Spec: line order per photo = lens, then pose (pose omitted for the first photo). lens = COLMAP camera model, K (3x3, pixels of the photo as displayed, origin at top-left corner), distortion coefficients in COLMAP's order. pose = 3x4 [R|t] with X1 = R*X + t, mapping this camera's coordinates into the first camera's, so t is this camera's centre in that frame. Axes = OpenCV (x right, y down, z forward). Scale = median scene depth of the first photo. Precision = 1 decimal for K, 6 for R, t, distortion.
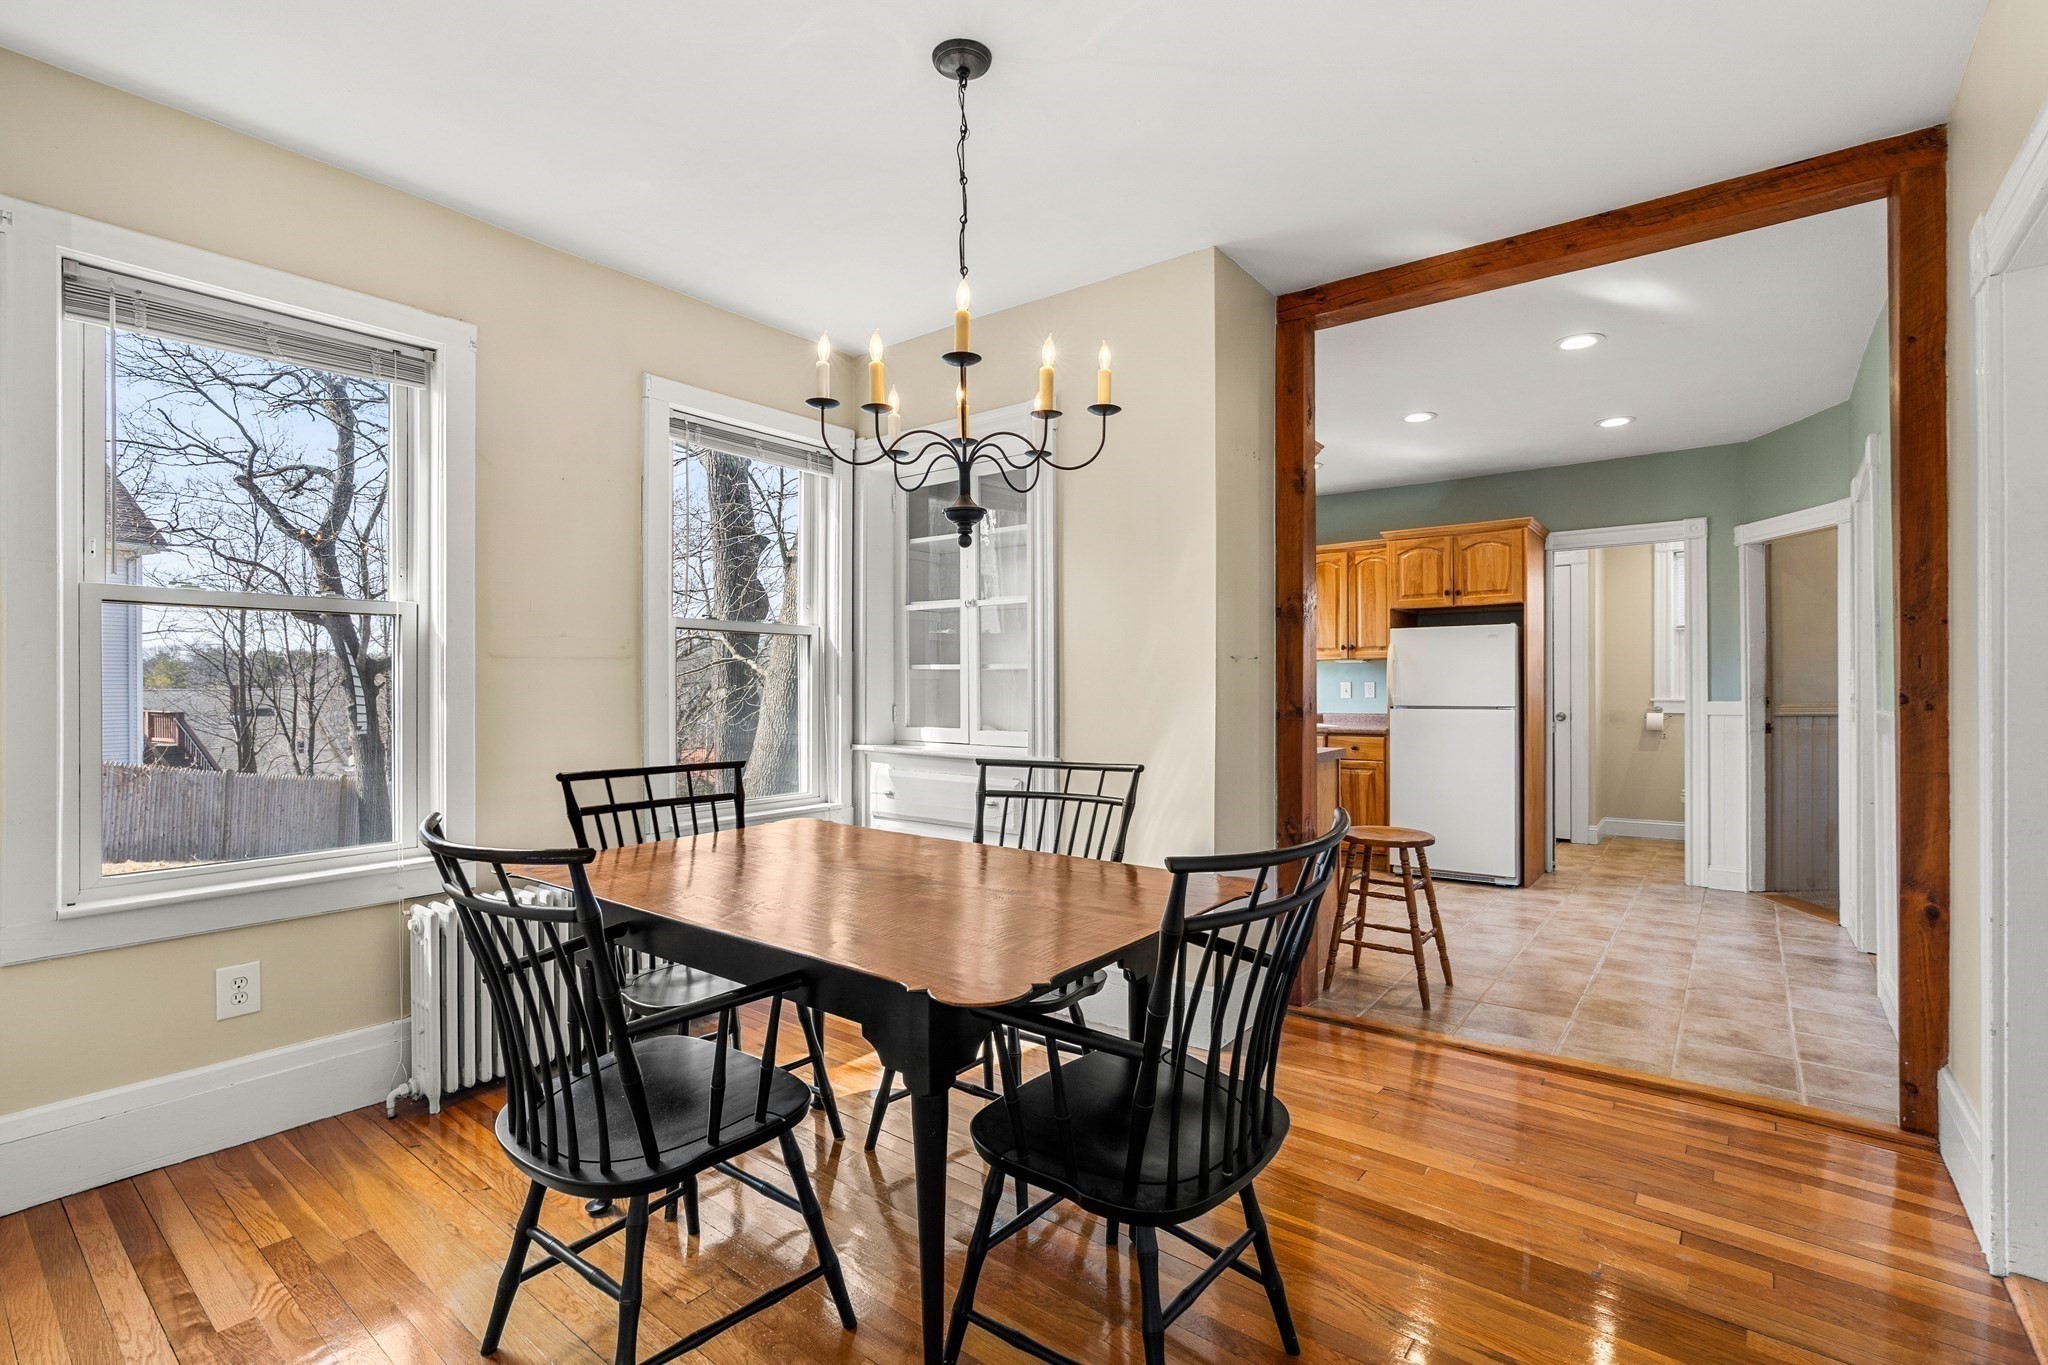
lens RADIAL K [[927.6, 0, 1020.5], [0, 927.6, 679.9], [0, 0, 1]] dist [-0.002219, 0.000675]
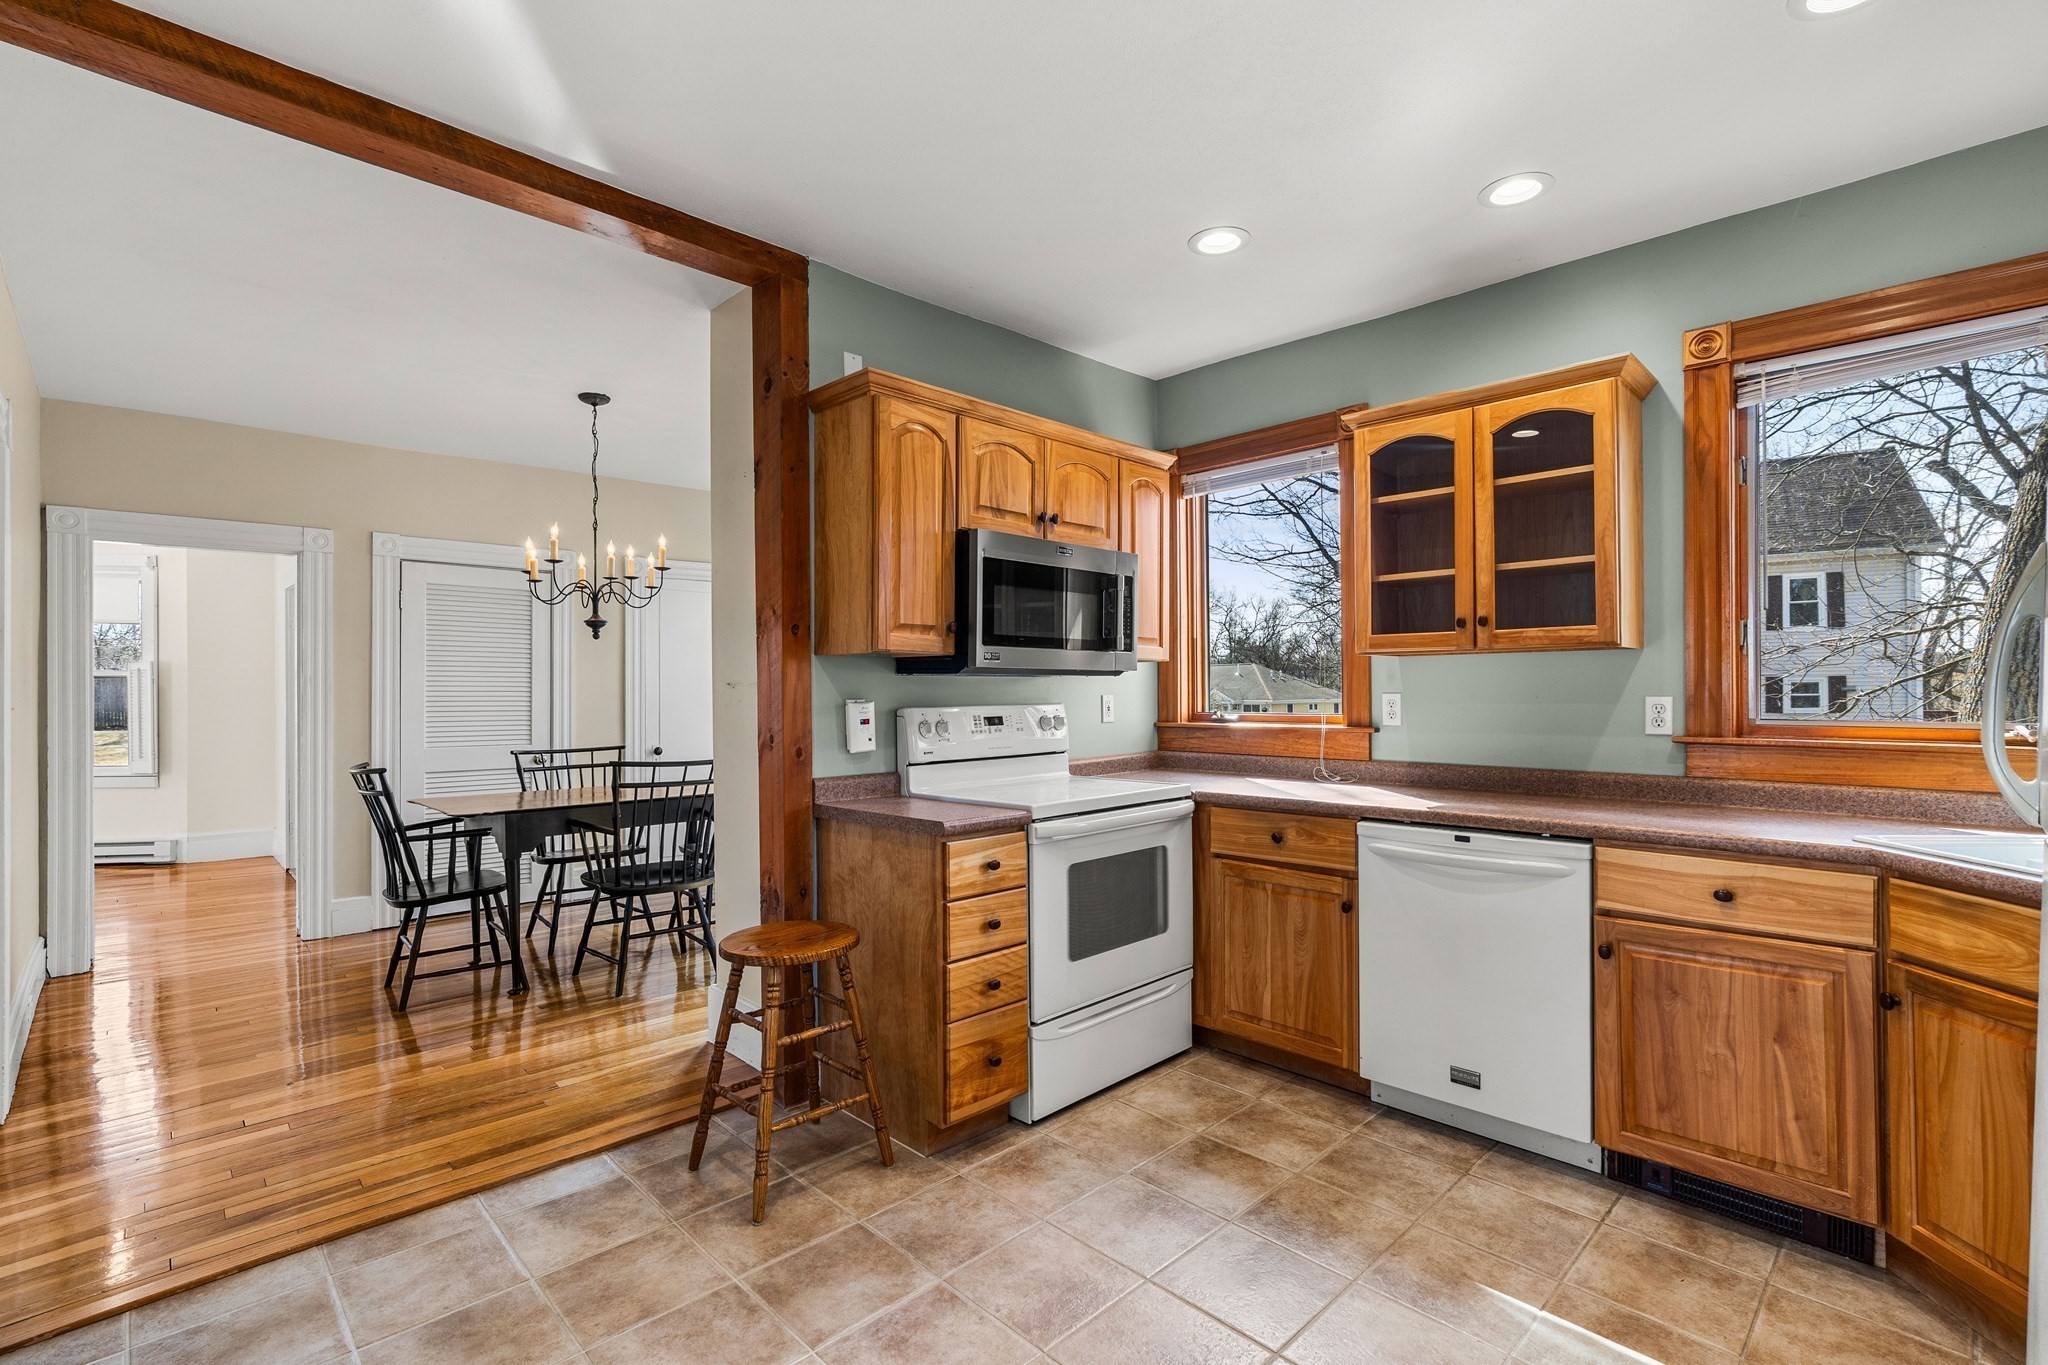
lens RADIAL K [[927.6, 0, 1020.5], [0, 927.6, 679.9], [0, 0, 1]] dist [-0.002219, 0.000675]
pose [[-0.137633, -0.012198, -0.990408, 0.649345], [0.012288, 0.999826, -0.014021, -0.008450], [0.990407, -0.014100, -0.137459, 0.788552]]
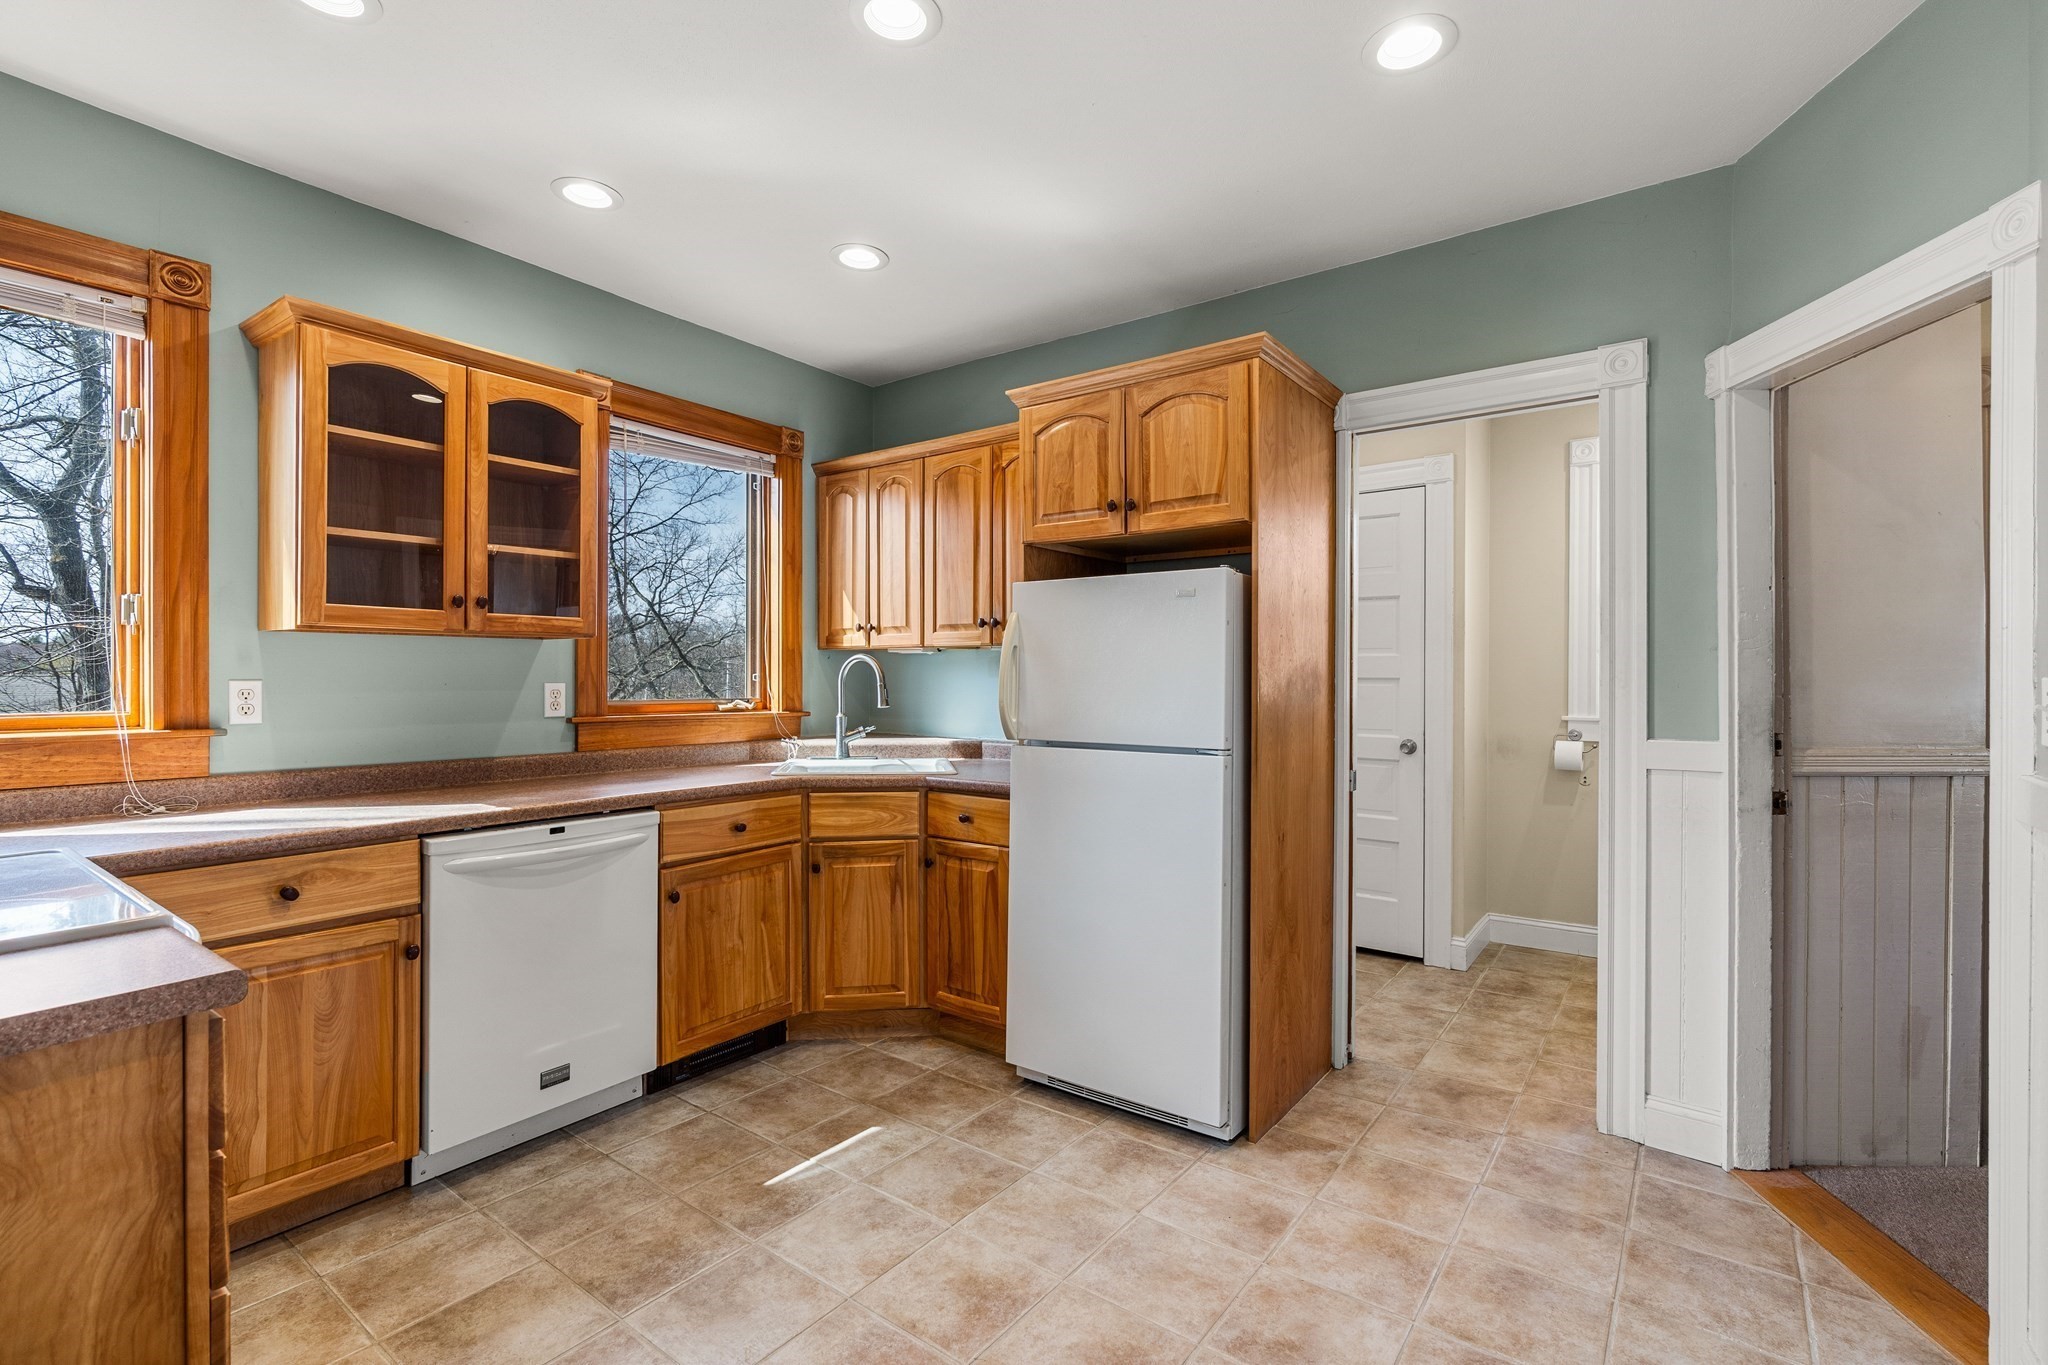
lens RADIAL K [[927.6, 0, 1020.5], [0, 927.6, 679.9], [0, 0, 1]] dist [-0.002219, 0.000675]
pose [[0.999853, 0.000143, 0.017132, 0.414809], [-0.000323, 0.999944, 0.010533, -0.010060], [-0.017129, -0.010537, 0.999798, 0.534635]]
